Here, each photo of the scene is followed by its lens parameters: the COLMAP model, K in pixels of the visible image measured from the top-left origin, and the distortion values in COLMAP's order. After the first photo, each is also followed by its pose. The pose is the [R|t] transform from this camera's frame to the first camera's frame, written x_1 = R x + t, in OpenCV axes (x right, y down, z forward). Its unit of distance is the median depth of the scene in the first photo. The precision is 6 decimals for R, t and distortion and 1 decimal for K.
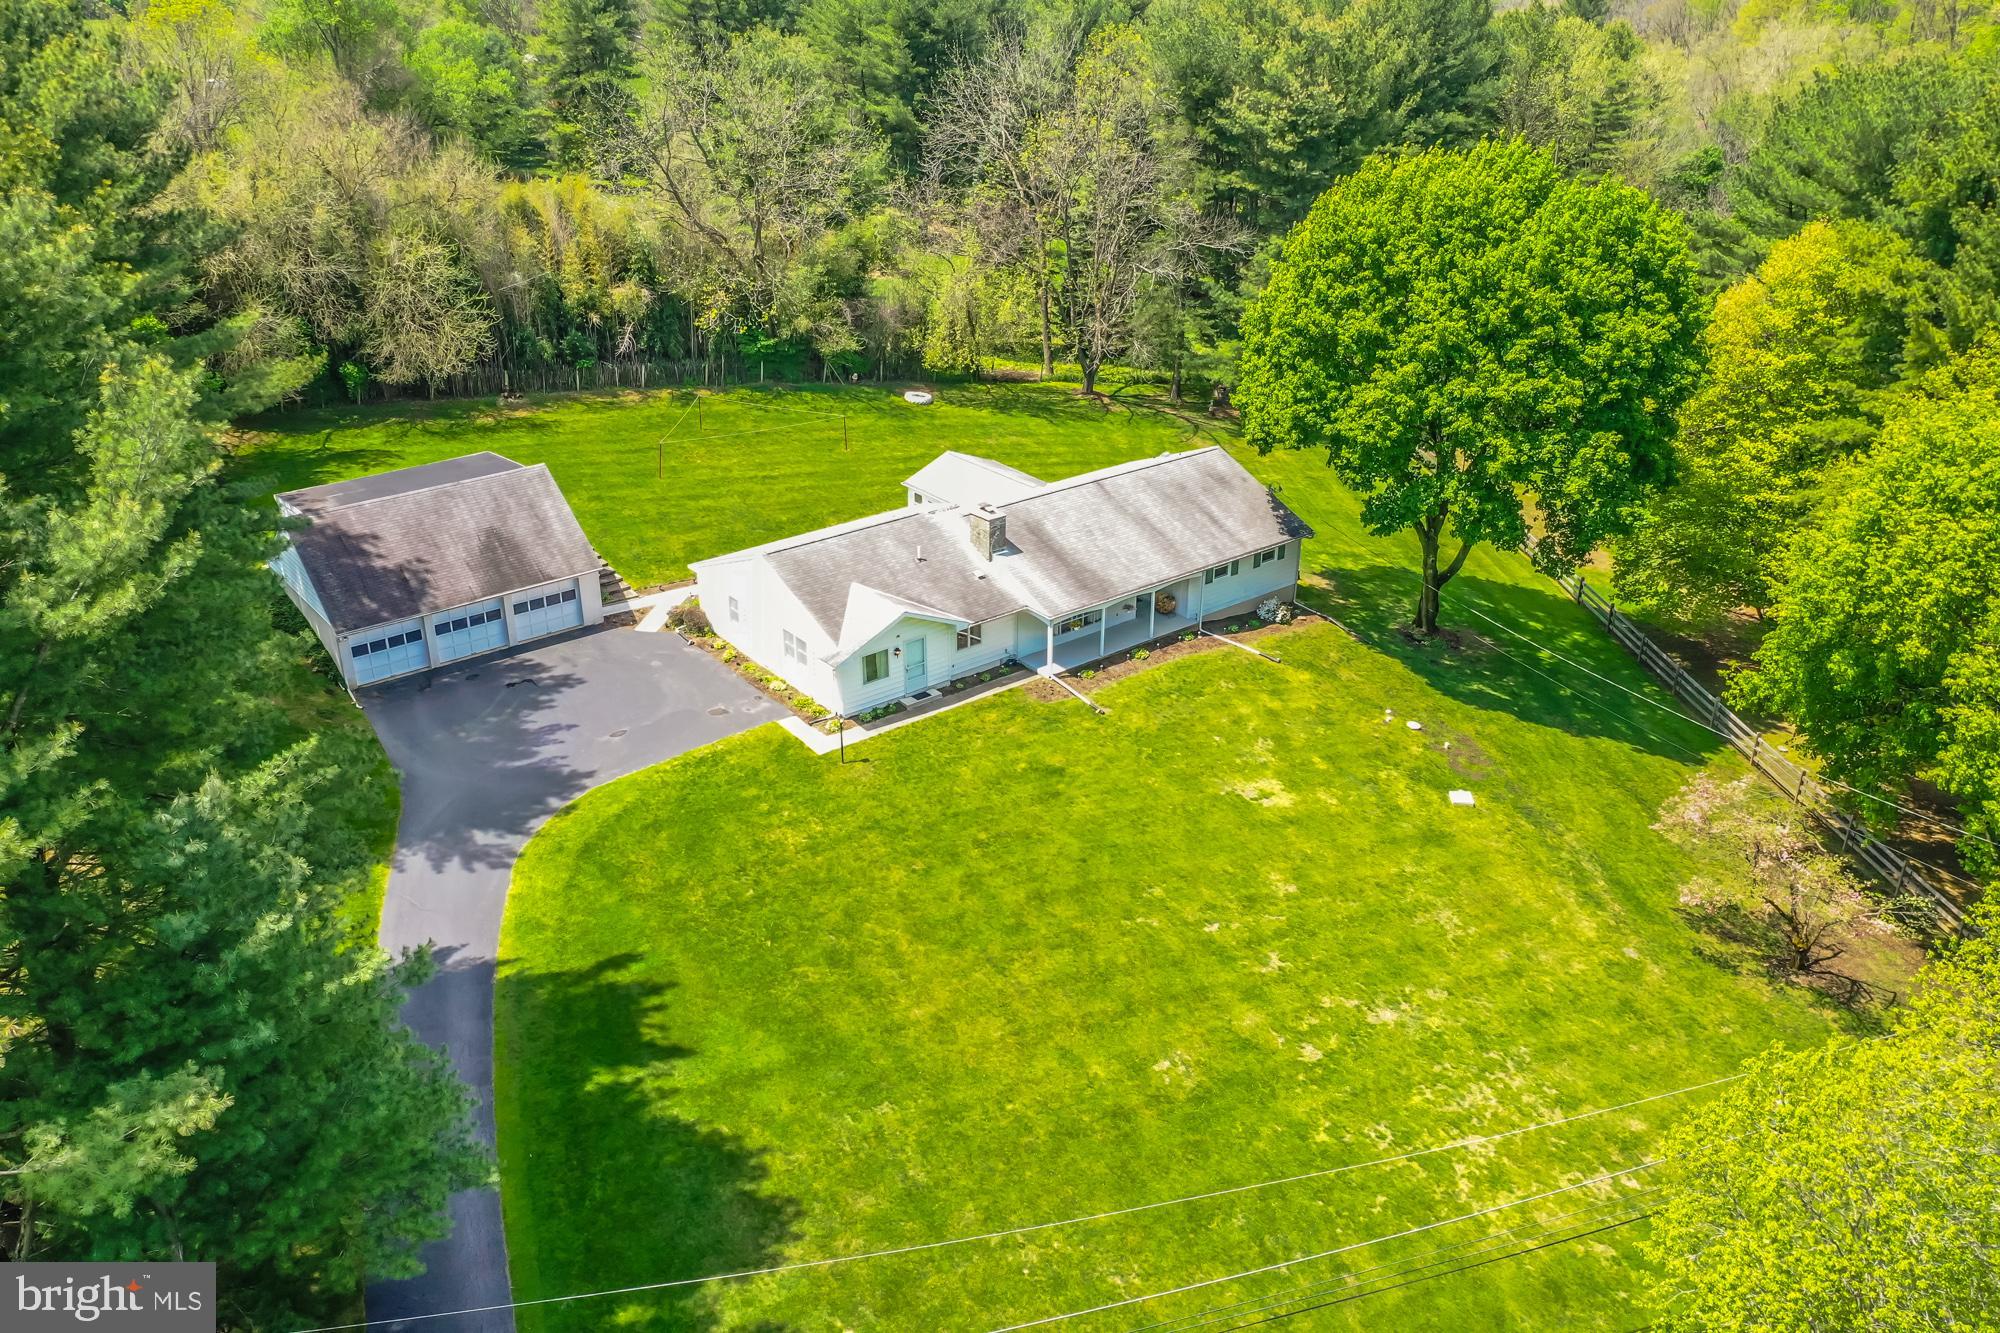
lens RADIAL K [[1571.2, 0, 991.6], [0, 1571.2, 639.9], [0, 0, 1]] dist [-0.016788, -0.003212]
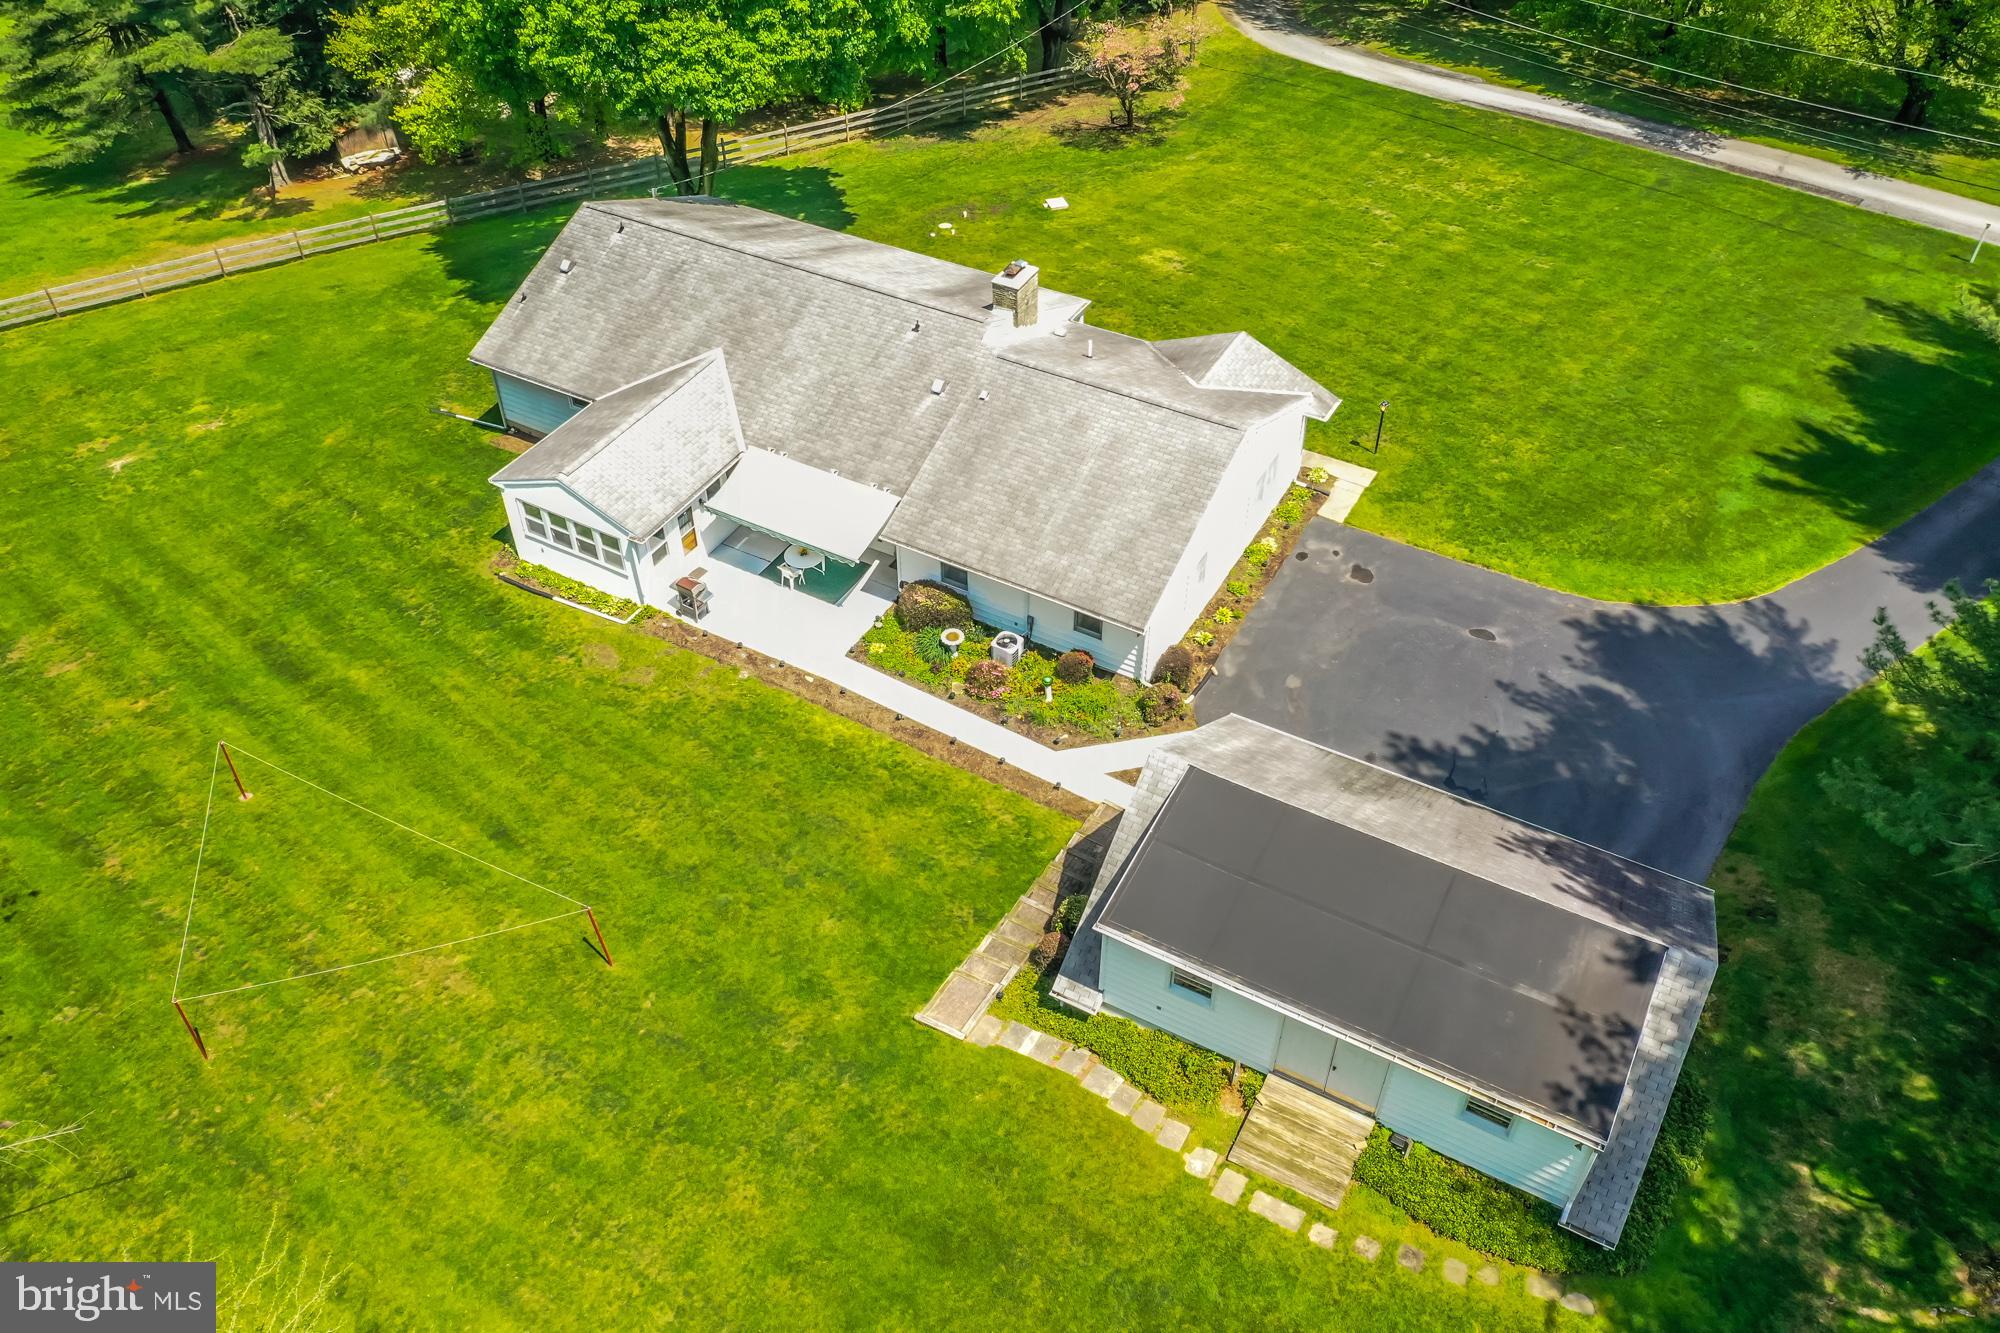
lens RADIAL K [[1558.3, 0, 996.2], [0, 1558.3, 665.1], [0, 0, 1]] dist [-0.013451, -0.010715]
pose [[-0.378531, -0.637590, 0.670965, -0.627086], [0.388925, 0.548240, 0.740385, -0.543482], [-0.839912, 0.541213, 0.040449, 1.123080]]
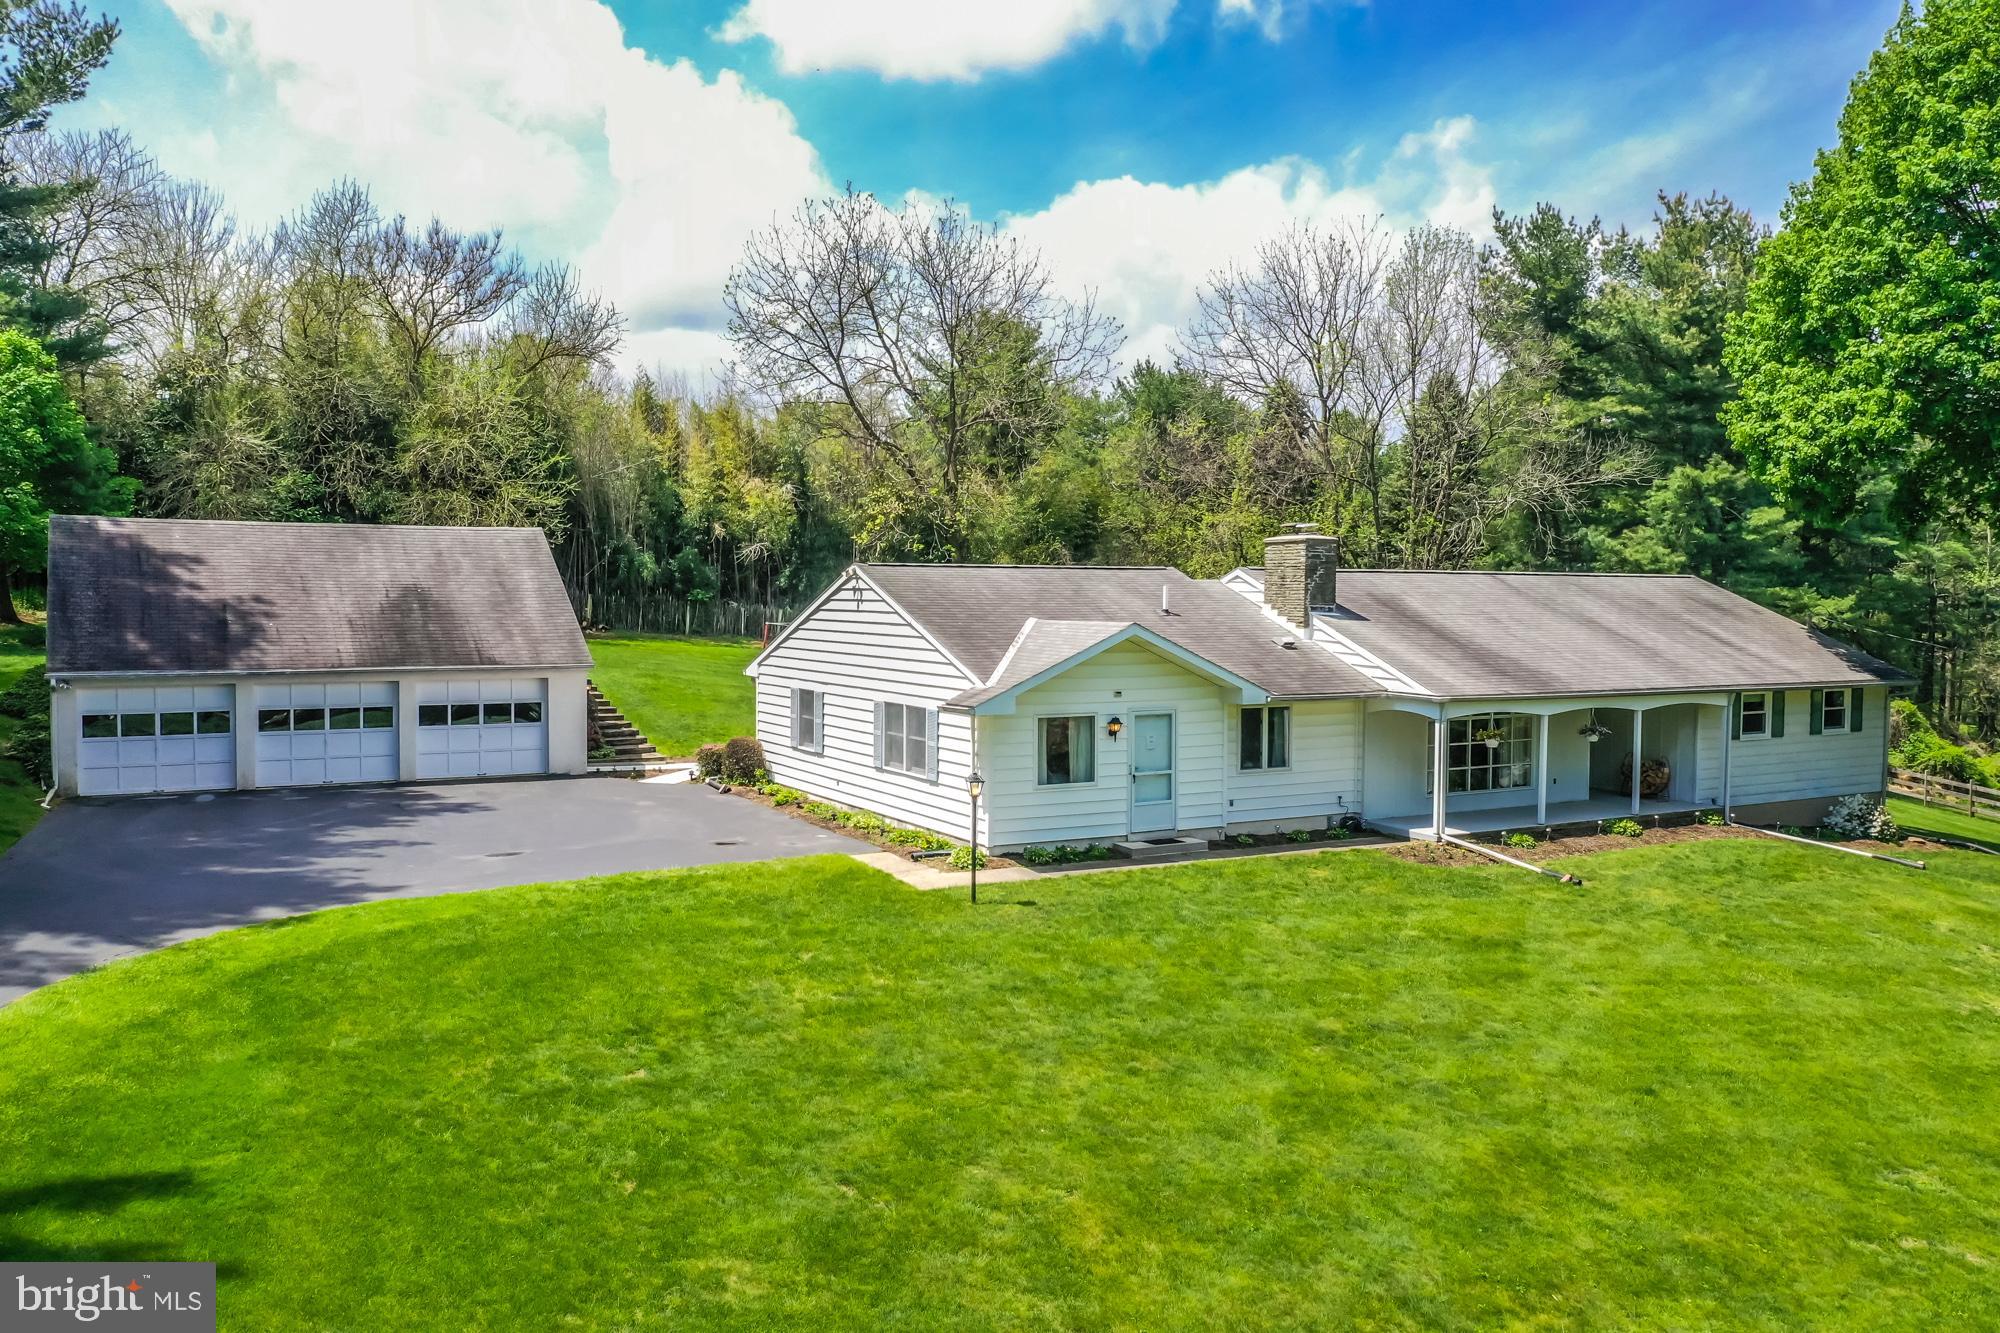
lens RADIAL K [[1558.3, 0, 996.2], [0, 1558.3, 665.1], [0, 0, 1]] dist [-0.013451, -0.010715]
pose [[0.988747, 0.013604, -0.148977, -0.025706], [-0.068355, 0.926903, -0.369023, 0.160798], [0.133067, 0.375054, 0.917403, 0.554015]]
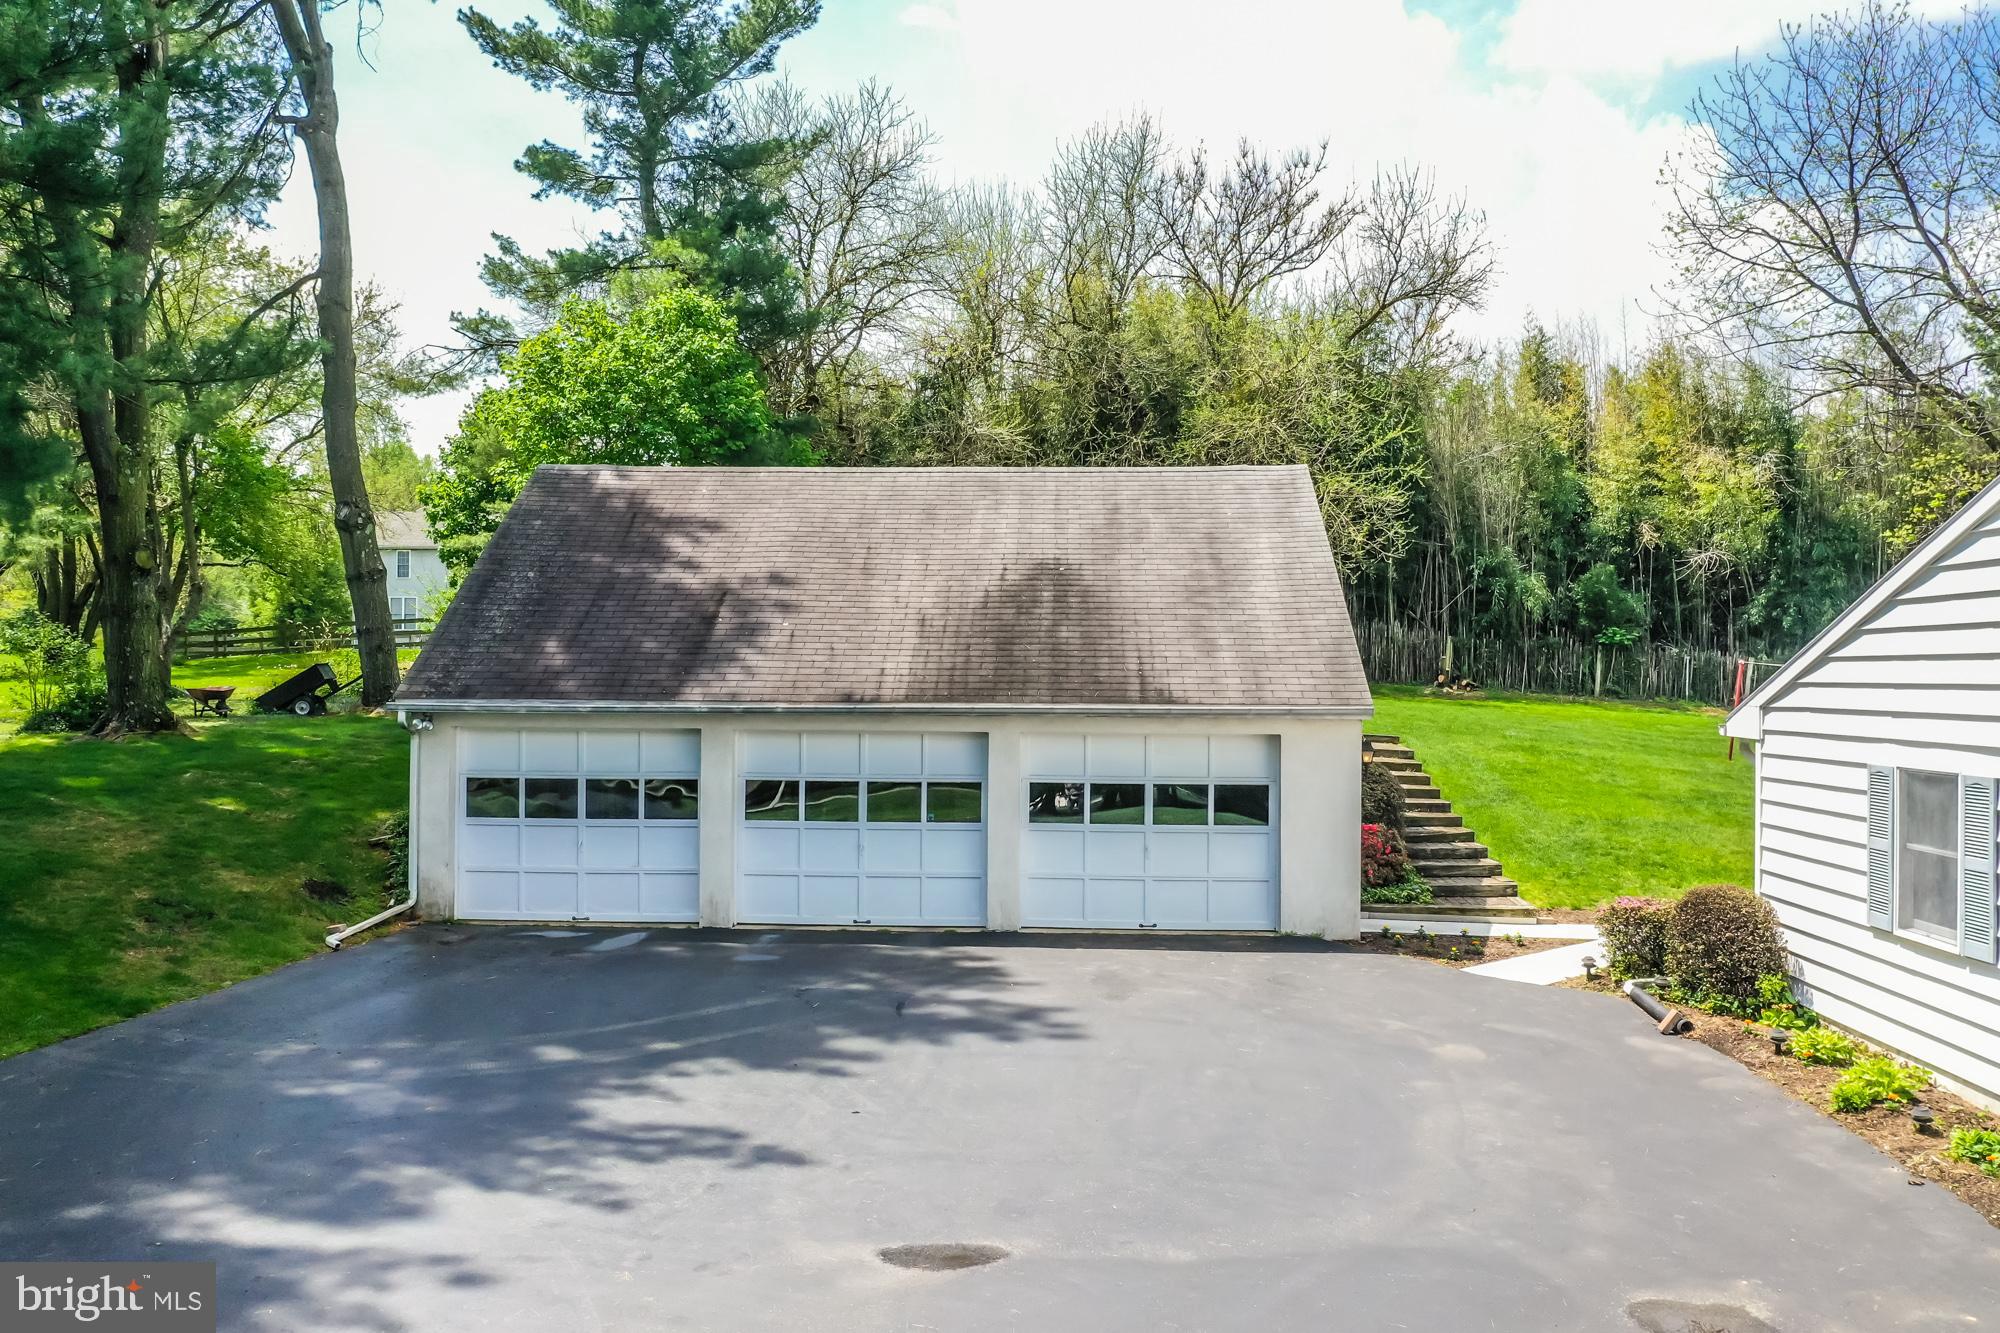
lens RADIAL K [[1558.3, 0, 996.2], [0, 1558.3, 665.1], [0, 0, 1]] dist [-0.013451, -0.010715]
pose [[0.751880, -0.001880, -0.659297, -0.133712], [-0.279411, 0.904844, -0.321228, 0.052700], [0.597164, 0.425740, 0.679809, 0.847230]]
